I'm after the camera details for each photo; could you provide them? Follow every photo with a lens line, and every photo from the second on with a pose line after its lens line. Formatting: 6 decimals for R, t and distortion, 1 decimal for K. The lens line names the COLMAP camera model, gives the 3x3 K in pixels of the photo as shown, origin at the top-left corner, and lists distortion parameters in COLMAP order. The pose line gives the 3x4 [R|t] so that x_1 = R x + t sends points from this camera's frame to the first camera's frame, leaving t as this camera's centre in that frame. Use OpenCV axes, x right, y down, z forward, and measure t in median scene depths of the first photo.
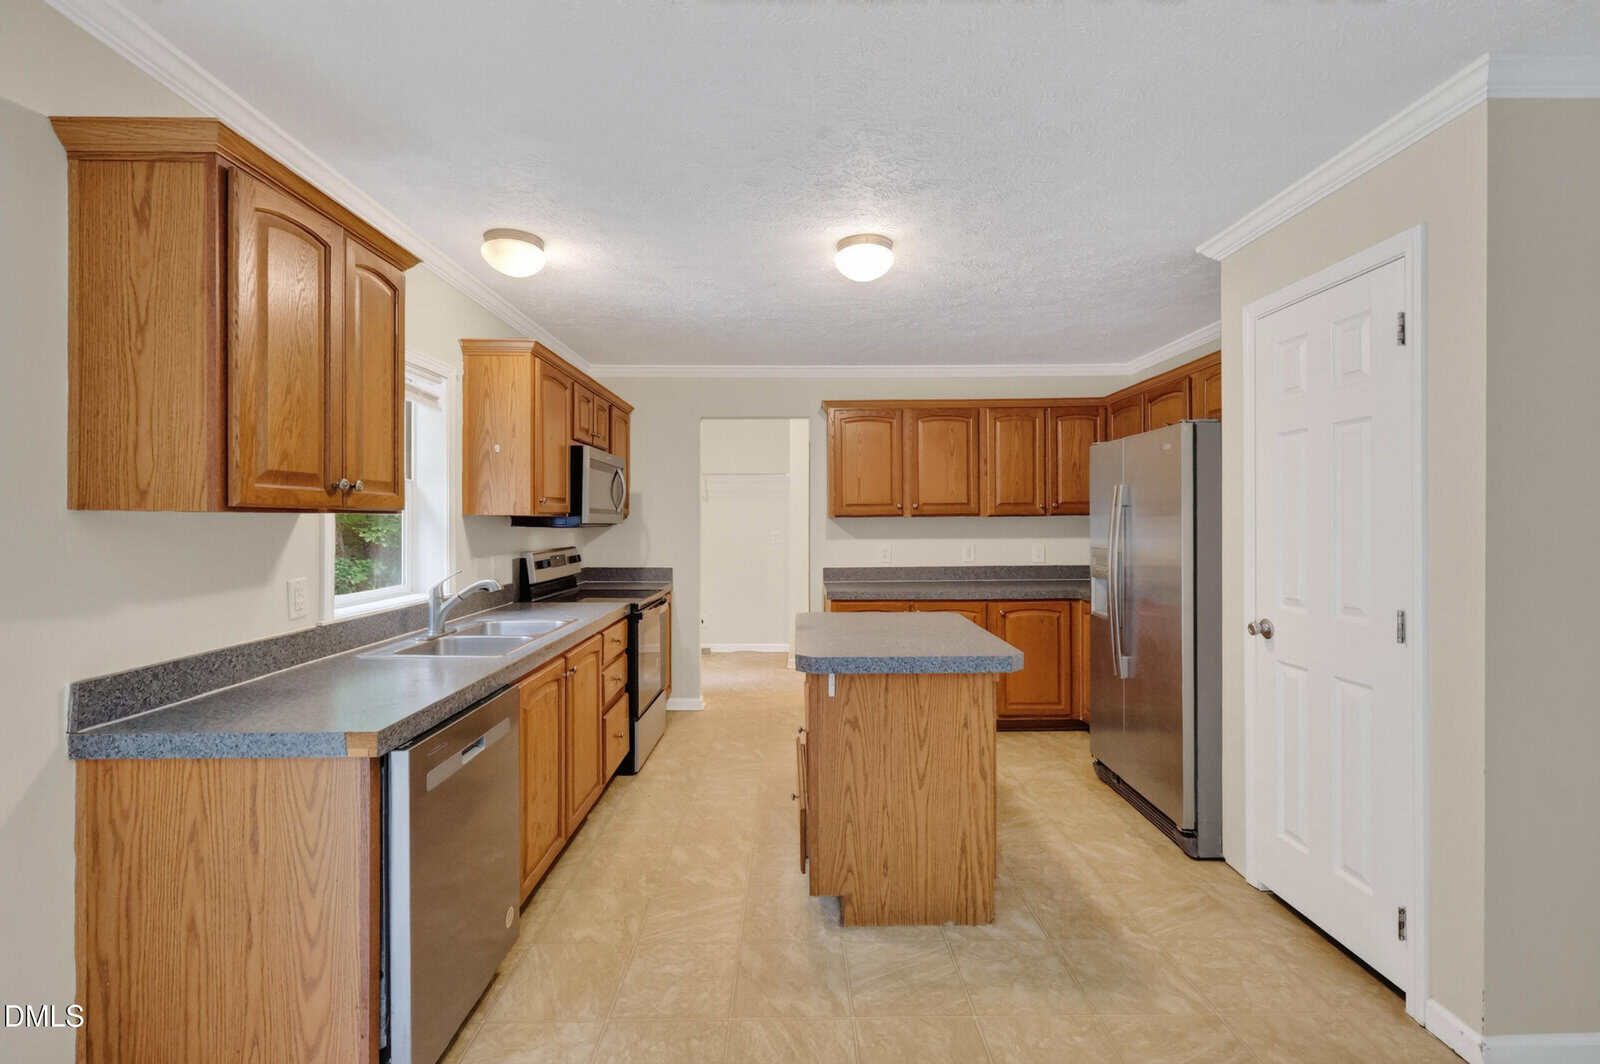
lens RADIAL K [[699.3, 0, 813.5], [0, 699.3, 519.8], [0, 0, 1]] dist [0.004806, 0.000429]
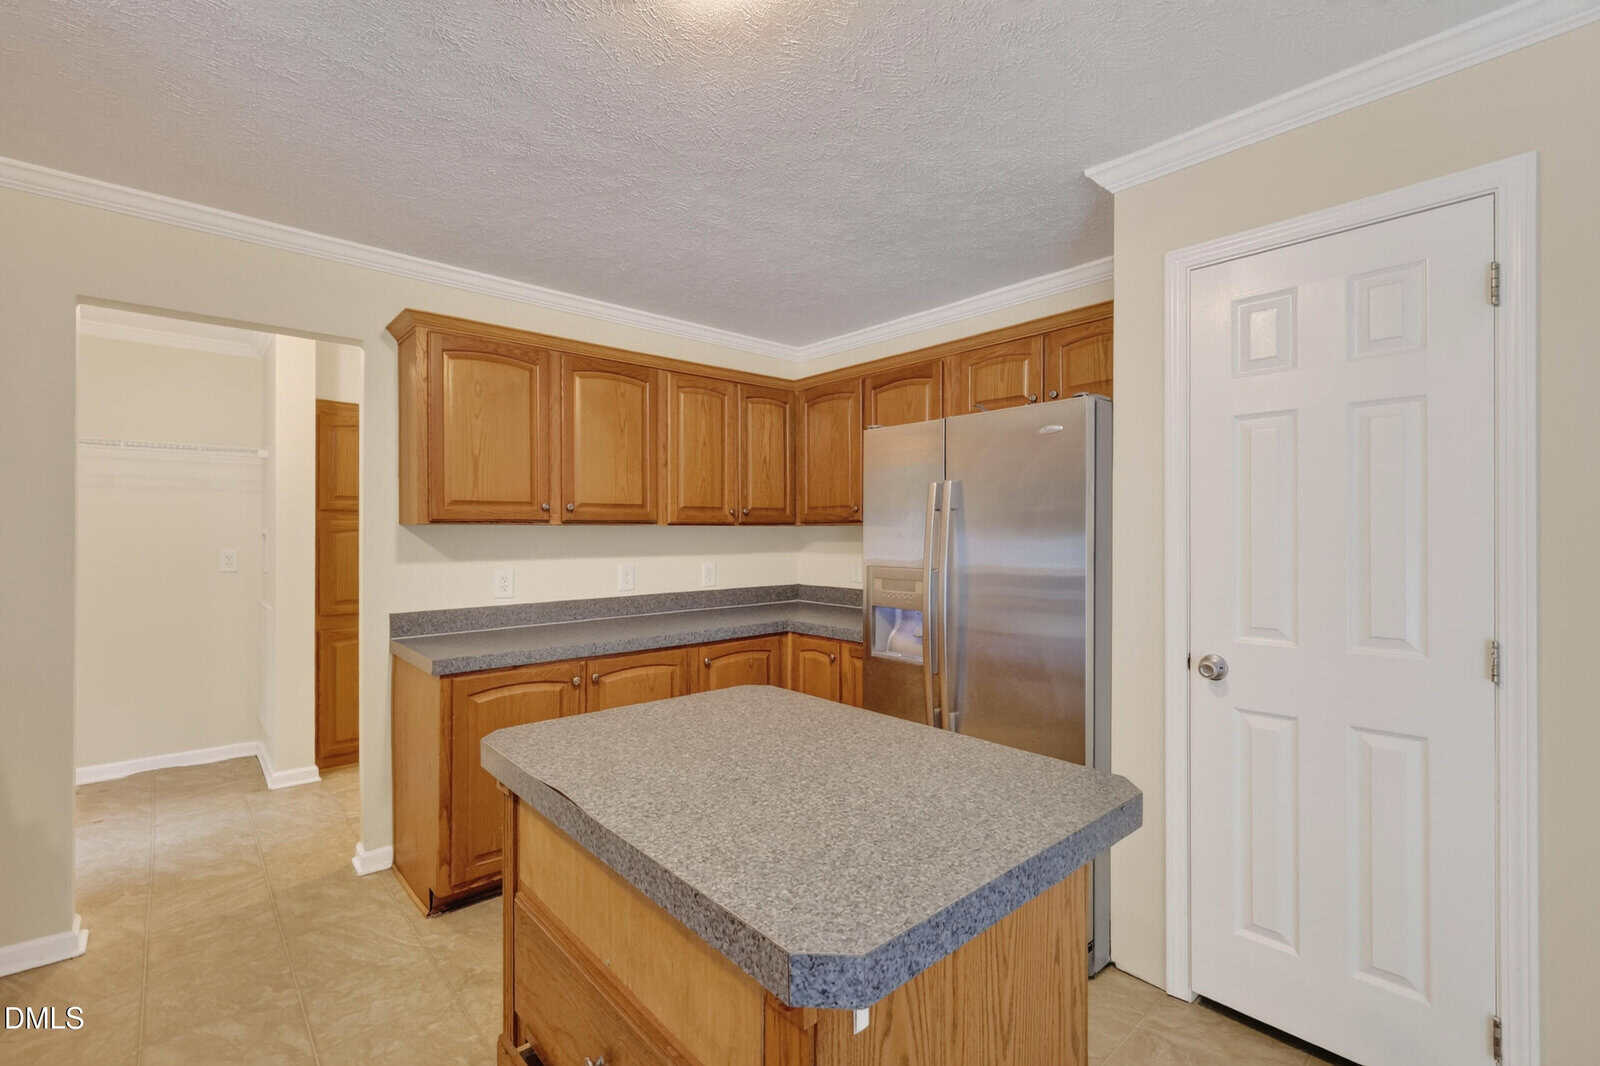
lens RADIAL K [[699.3, 0, 805.1], [0, 699.3, 535.3], [0, 0, 1]] dist [0.004806, 0.000429]
pose [[0.756179, 0.002136, 0.654361, -0.163530], [-0.002648, 0.999996, -0.000205, 0.008289], [-0.654359, -0.001578, 0.756182, 0.567571]]
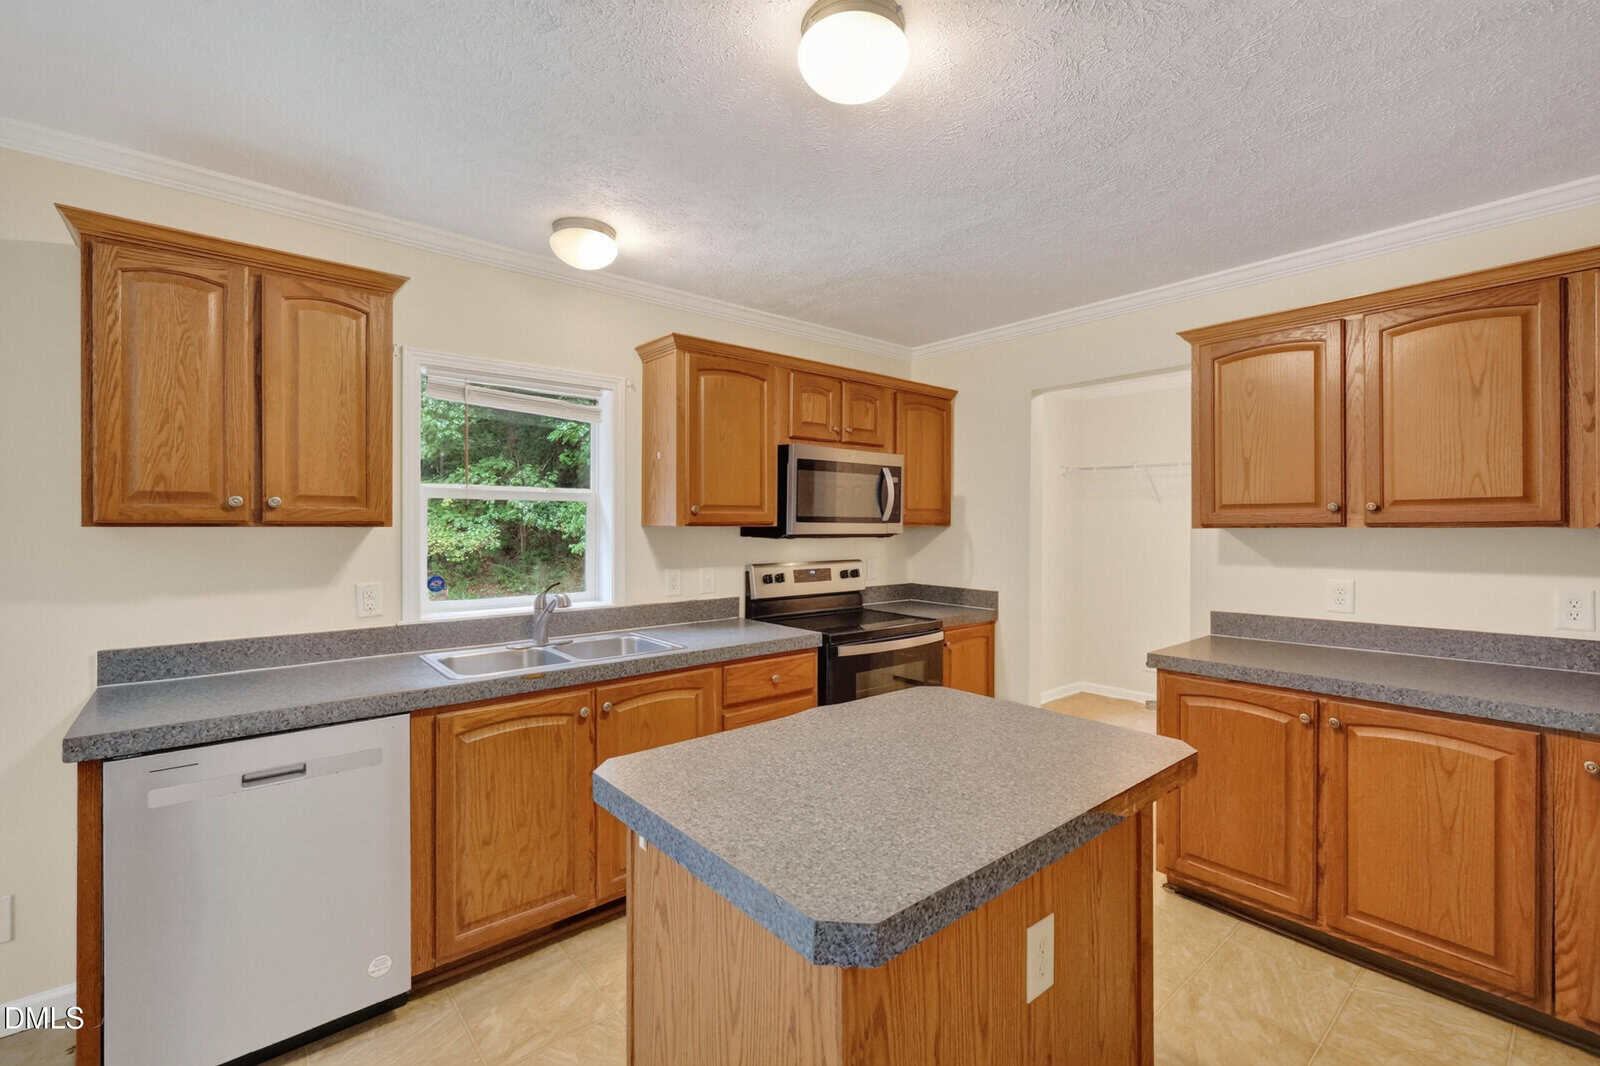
lens RADIAL K [[699.3, 0, 808.1], [0, 699.3, 526.8], [0, 0, 1]] dist [0.004806, 0.000429]
pose [[0.635442, 0.003905, -0.772139, 0.414665], [-0.001741, 0.999992, 0.003625, -0.008828], [0.772147, -0.000959, 0.635443, 0.556520]]
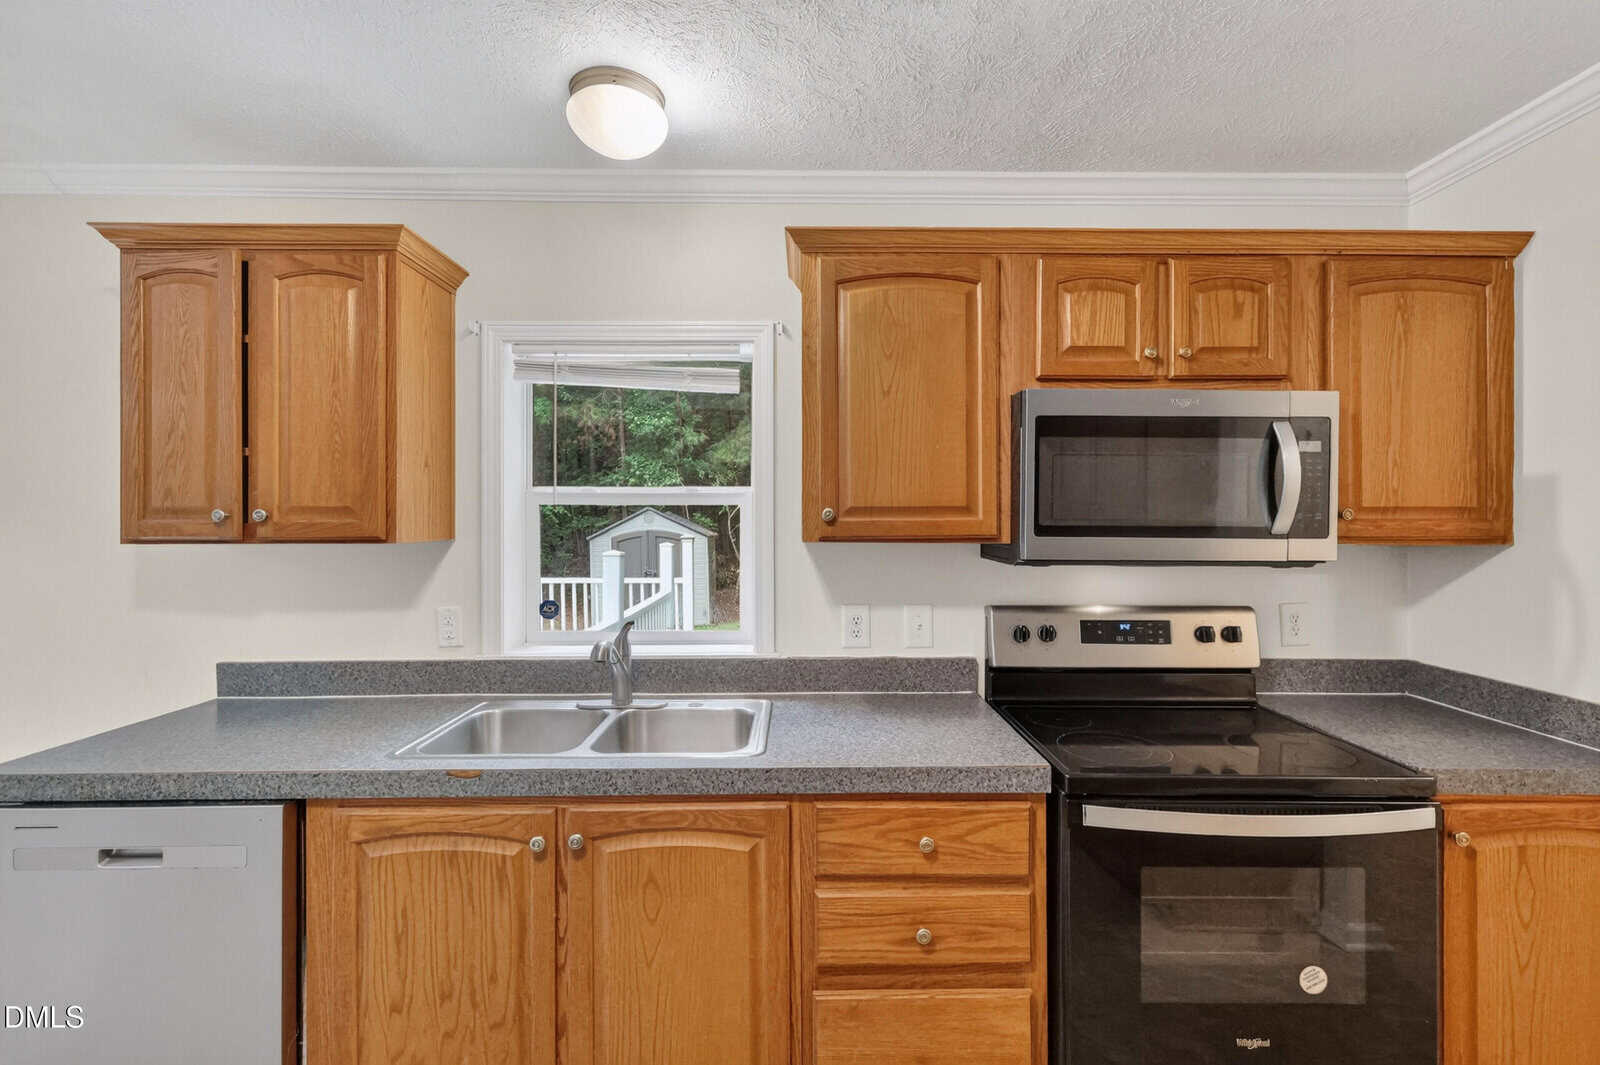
lens RADIAL K [[699.3, 0, 811.2], [0, 699.3, 520.2], [0, 0, 1]] dist [0.004806, 0.000429]
pose [[-0.015482, -0.002811, -0.999876, 0.159005], [-0.000704, 0.999996, -0.002800, -0.023093], [0.999880, 0.000660, -0.015484, 1.026273]]
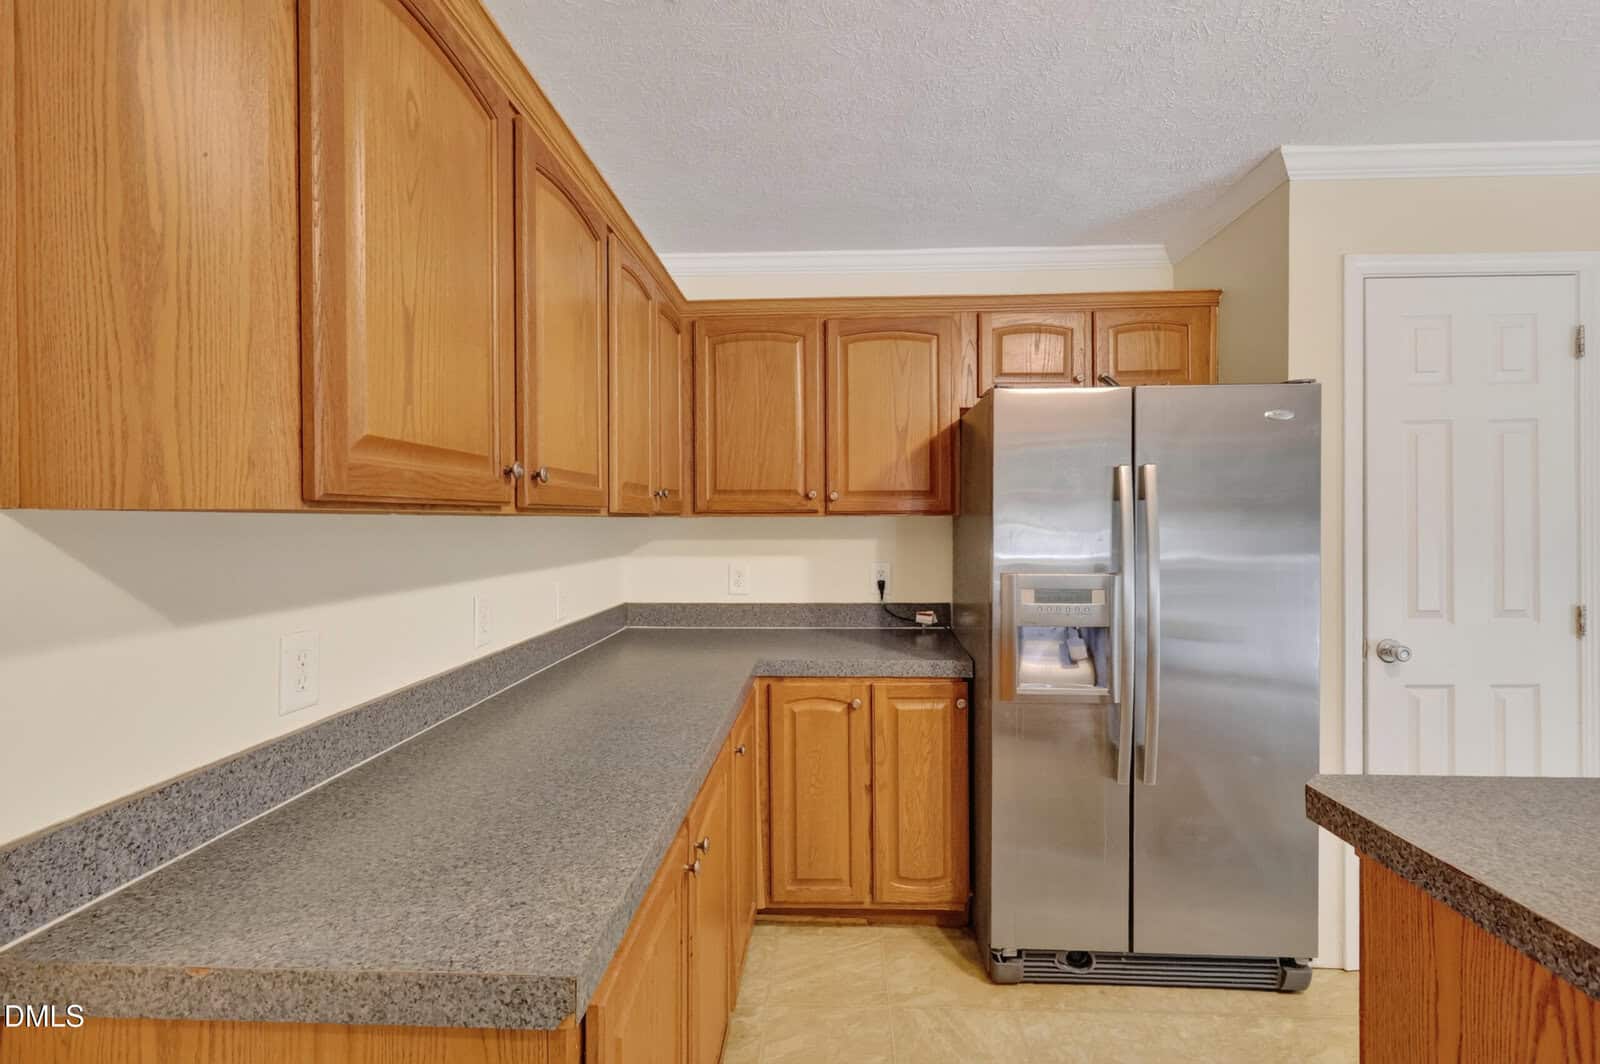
lens RADIAL K [[699.3, 0, 806.5], [0, 699.3, 528.0], [0, 0, 1]] dist [0.004806, 0.000429]
pose [[0.061818, -0.004572, 0.998077, -0.189592], [0.003939, 0.999983, 0.004337, 0.001310], [-0.998080, 0.003663, 0.061835, 1.315236]]
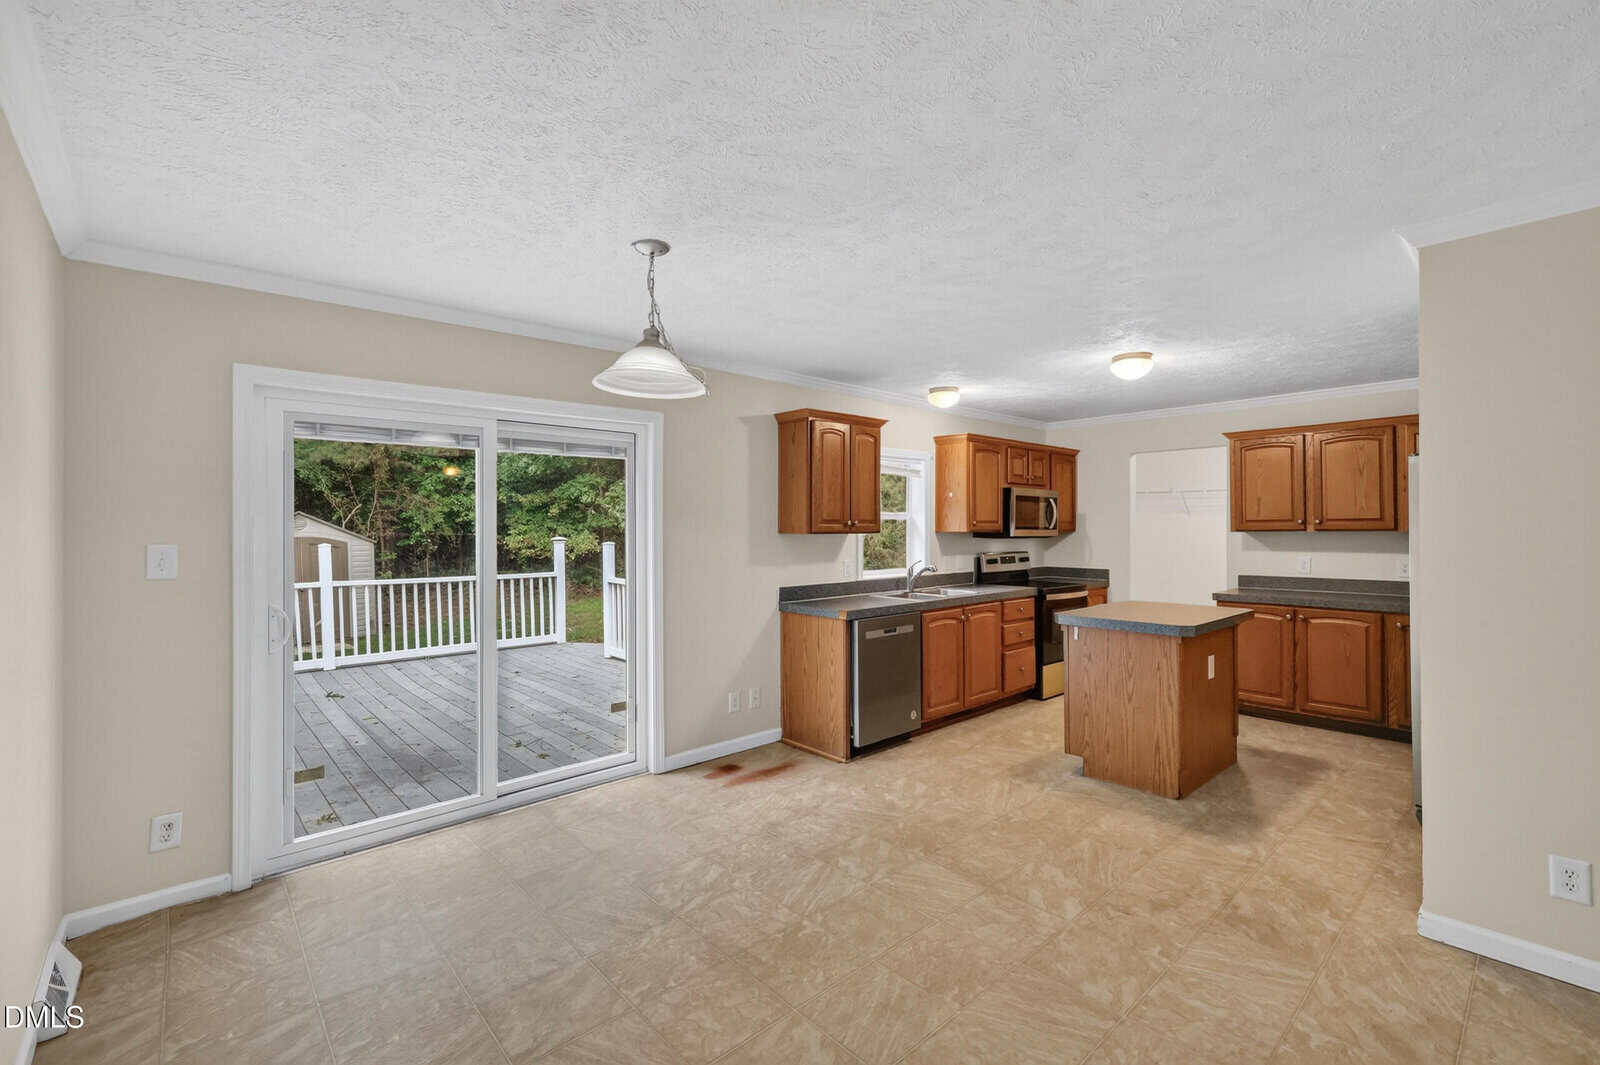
lens RADIAL K [[699.3, 0, 806.5], [0, 699.3, 529.3], [0, 0, 1]] dist [0.004806, 0.000429]
pose [[0.659142, -0.002220, -0.752016, 0.660562], [0.003640, 0.999993, 0.000238, -0.015503], [0.752010, -0.002894, 0.659145, -0.468123]]
